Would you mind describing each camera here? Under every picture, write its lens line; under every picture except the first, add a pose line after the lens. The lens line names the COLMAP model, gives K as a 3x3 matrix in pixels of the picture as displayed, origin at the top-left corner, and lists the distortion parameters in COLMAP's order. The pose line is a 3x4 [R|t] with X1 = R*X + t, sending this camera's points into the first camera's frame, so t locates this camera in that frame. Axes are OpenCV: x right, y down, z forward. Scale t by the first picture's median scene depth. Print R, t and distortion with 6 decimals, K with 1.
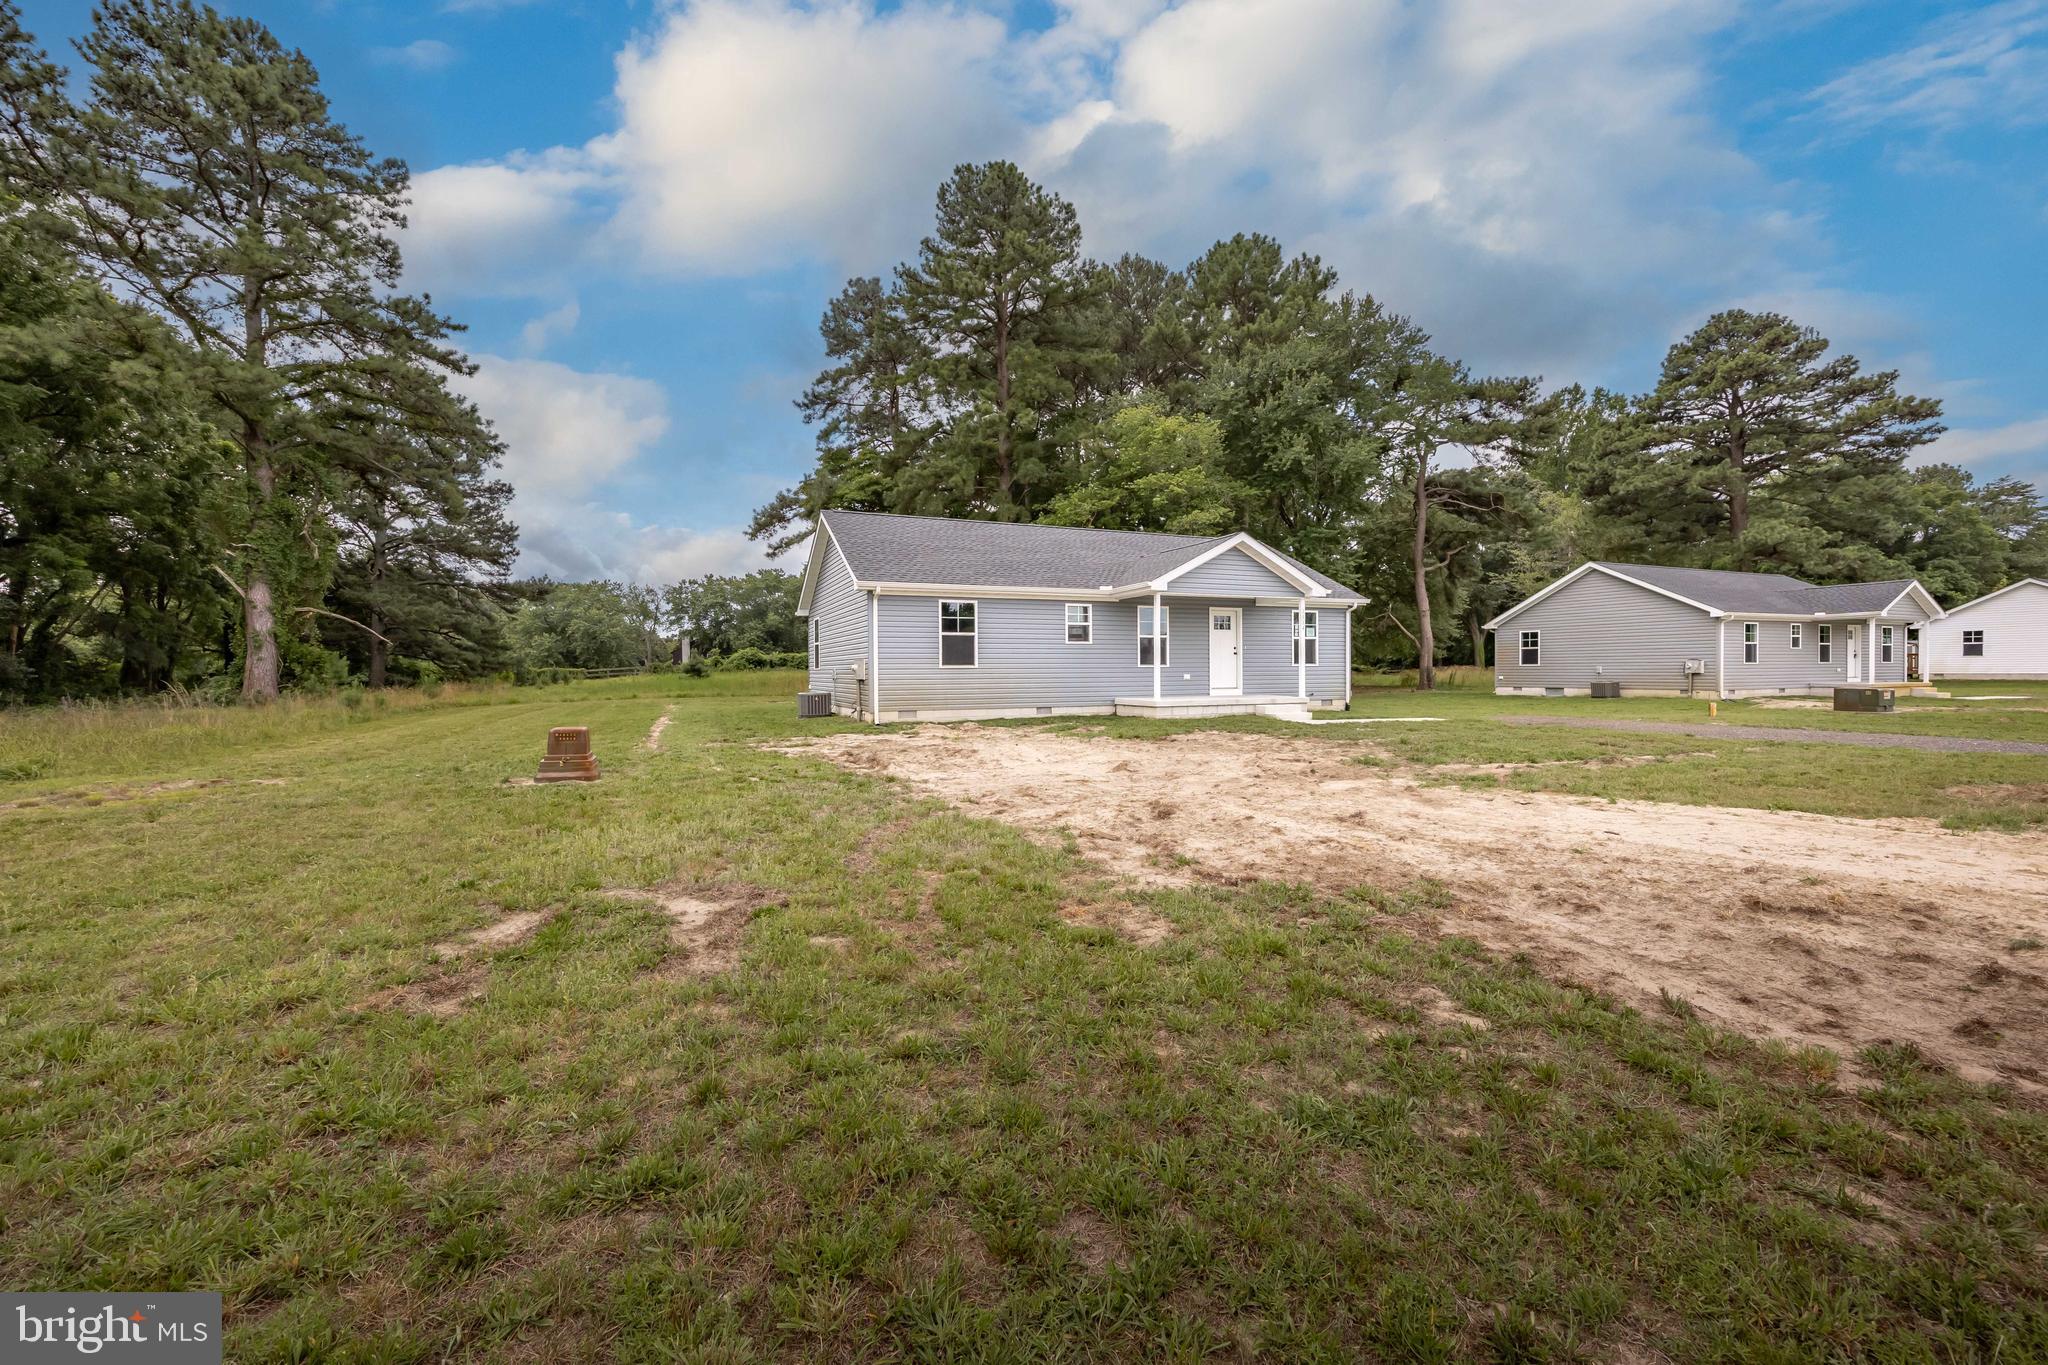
lens RADIAL K [[820.2, 0, 1072.5], [0, 820.2, 687.8], [0, 0, 1]] dist [0.000535, 0.000063]
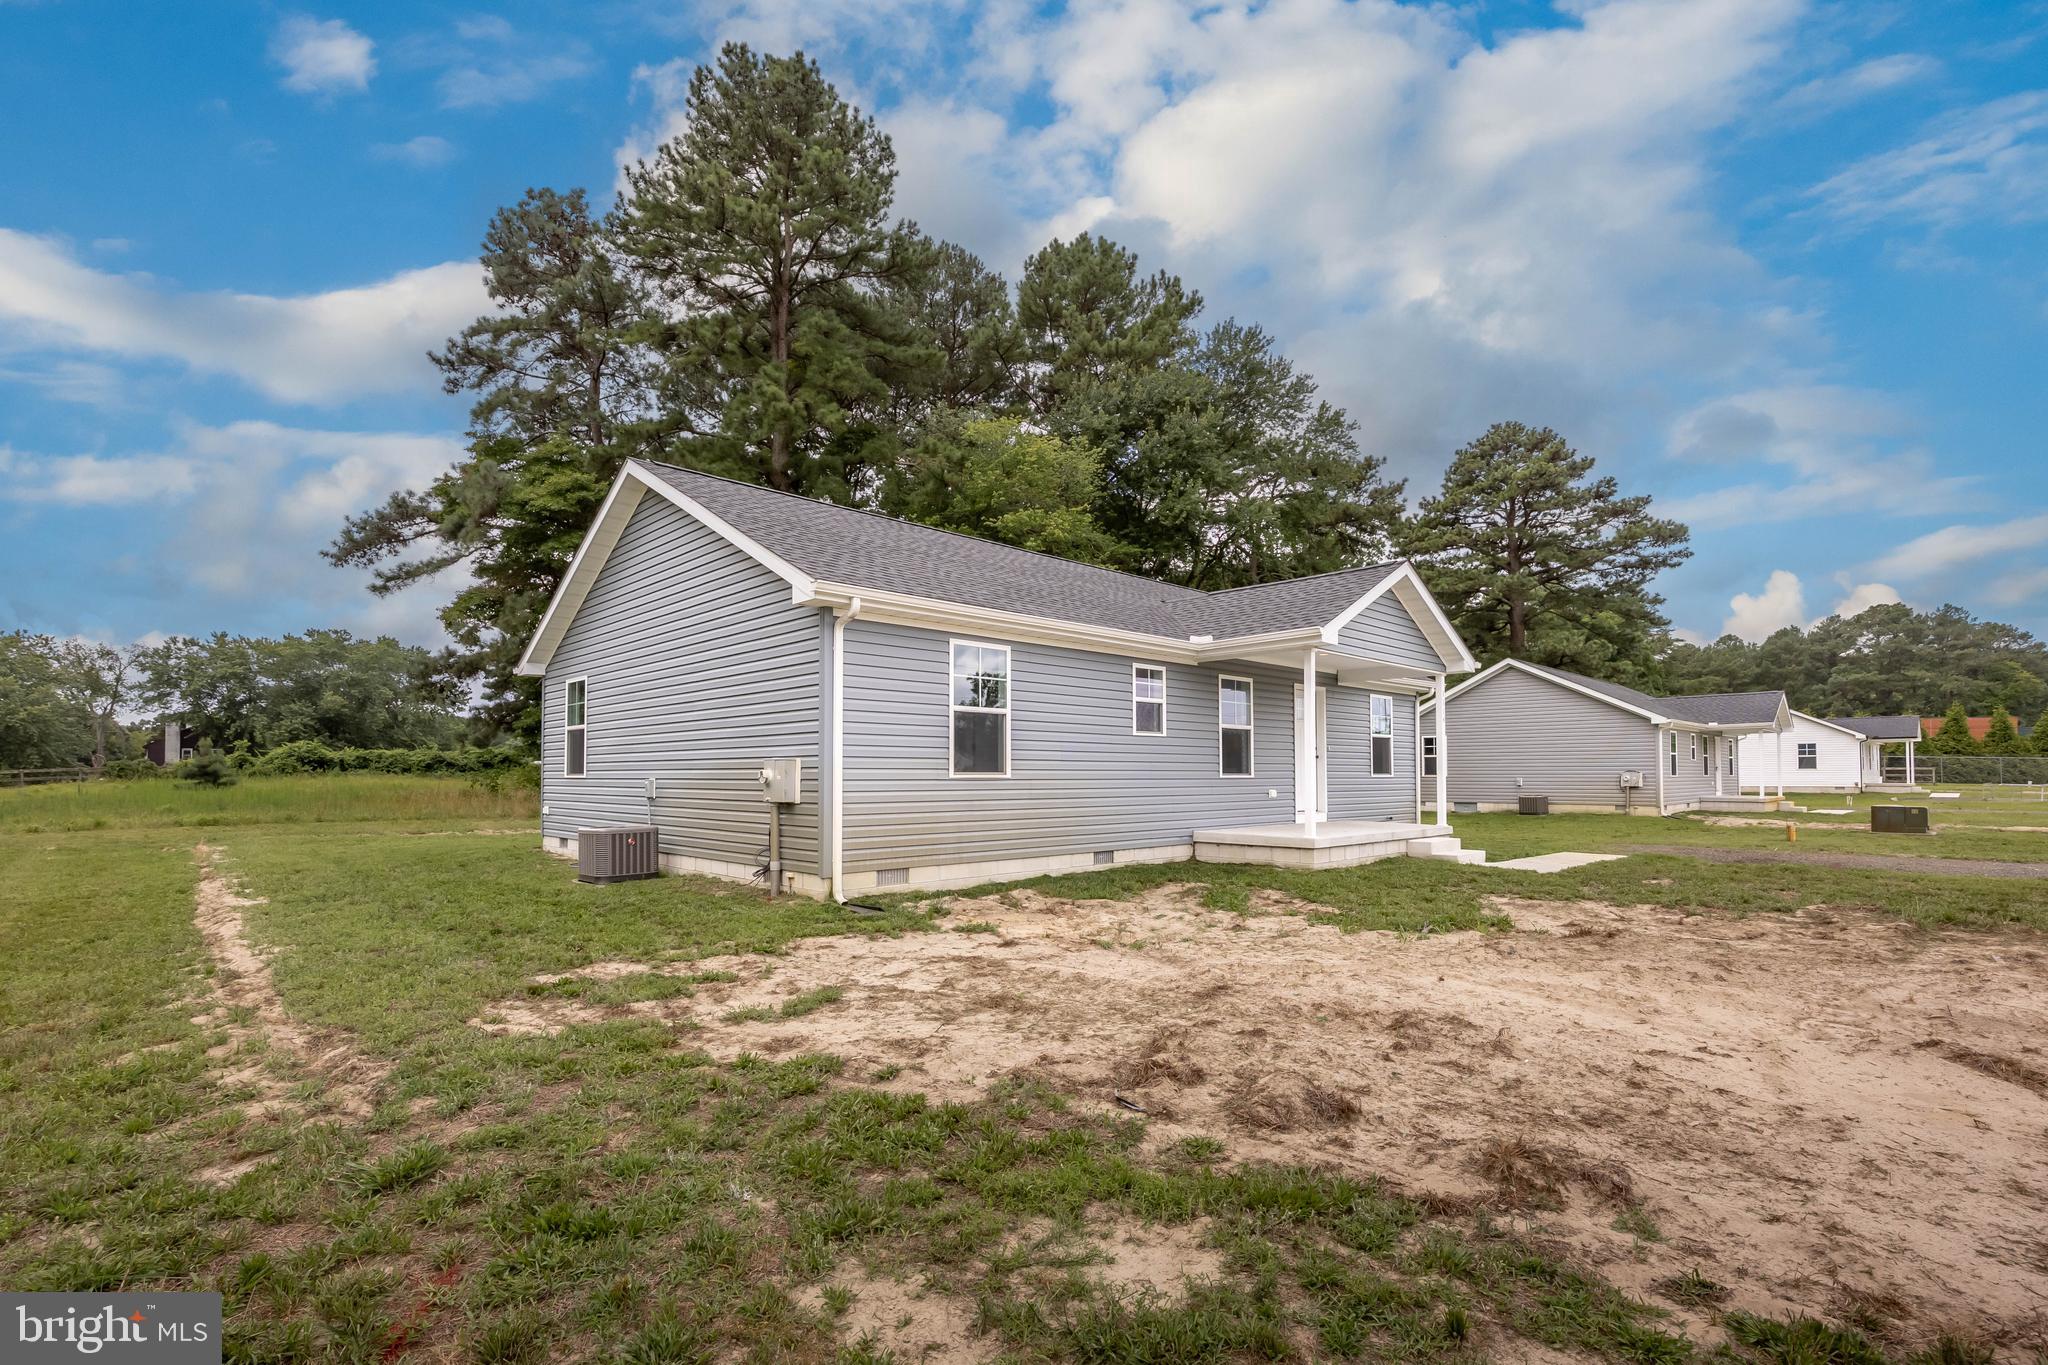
lens RADIAL K [[896.2, 0, 1019.5], [0, 896.2, 756.8], [0, 0, 1]] dist [-0.001650, -0.000207]
pose [[0.946059, 0.013173, 0.323727, -0.124395], [0.000916, 0.999060, -0.043330, -0.005883], [-0.323994, 0.041289, 0.945158, 0.204203]]
